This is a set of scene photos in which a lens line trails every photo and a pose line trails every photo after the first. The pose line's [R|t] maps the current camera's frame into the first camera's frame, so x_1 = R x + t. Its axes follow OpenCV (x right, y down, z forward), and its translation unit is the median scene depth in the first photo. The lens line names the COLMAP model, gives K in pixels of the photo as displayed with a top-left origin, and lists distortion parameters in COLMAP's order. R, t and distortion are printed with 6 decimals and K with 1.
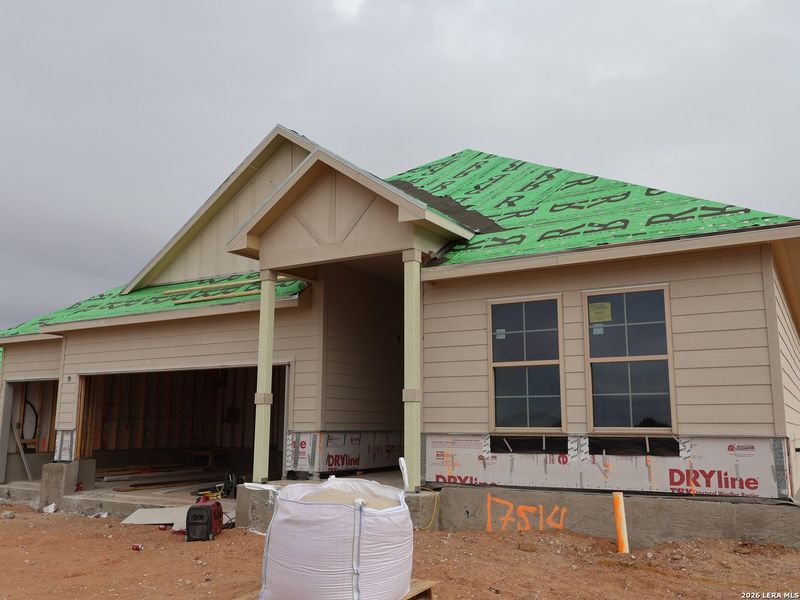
lens RADIAL K [[704.9, 0, 400.0], [0, 704.9, 300.0], [0, 0, 1]] dist [0.001379, 0.002247]
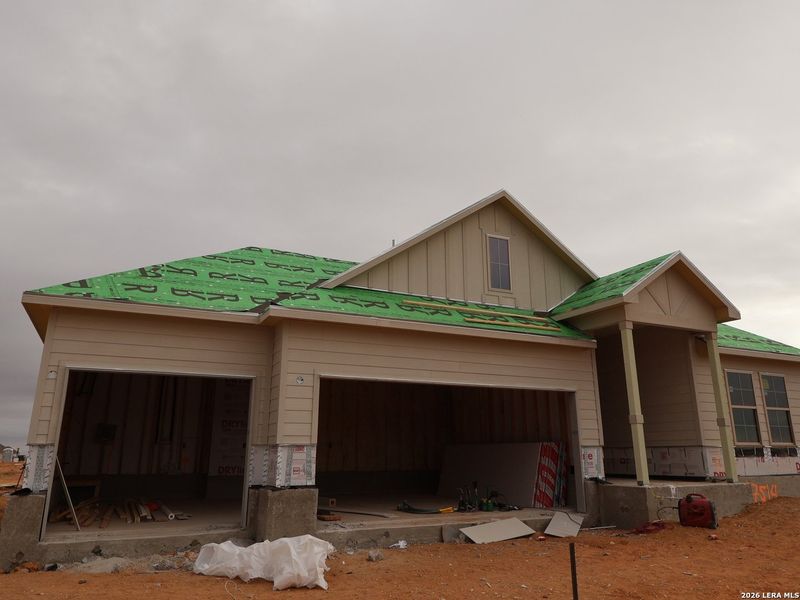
lens RADIAL K [[569.7, 0, 400.0], [0, 569.7, 300.0], [0, 0, 1]] dist [-0.000860, 0.001146]
pose [[0.547511, 0.214903, 0.808733, -1.553128], [-0.141628, 0.976316, -0.163553, 0.185349], [-0.824726, -0.024993, 0.564980, 0.901260]]
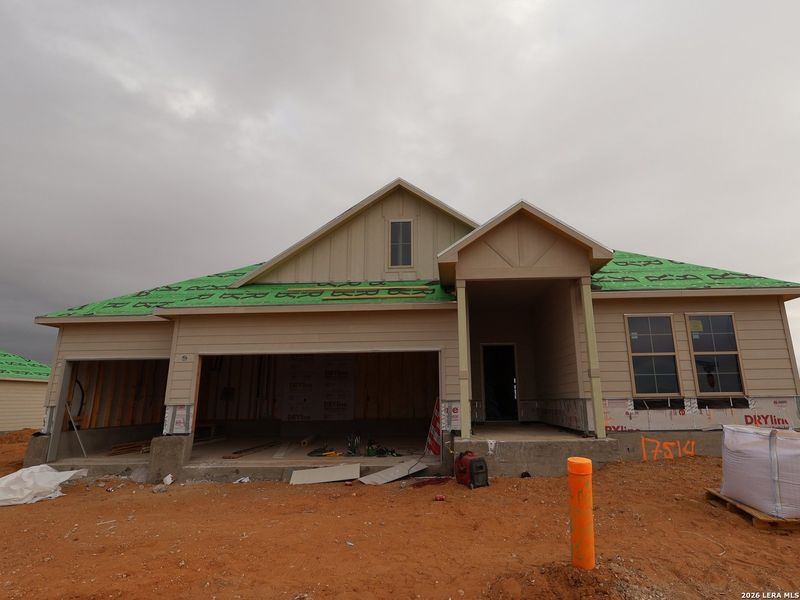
lens RADIAL K [[425.8, 0, 430.7], [0, 425.8, 301.7], [0, 0, 1]] dist [0.001032, 0.000818]
pose [[0.874750, 0.095456, 0.475080, -0.751862], [-0.068501, 0.994919, -0.073777, 0.076554], [-0.479709, 0.031993, 0.876844, 0.372943]]
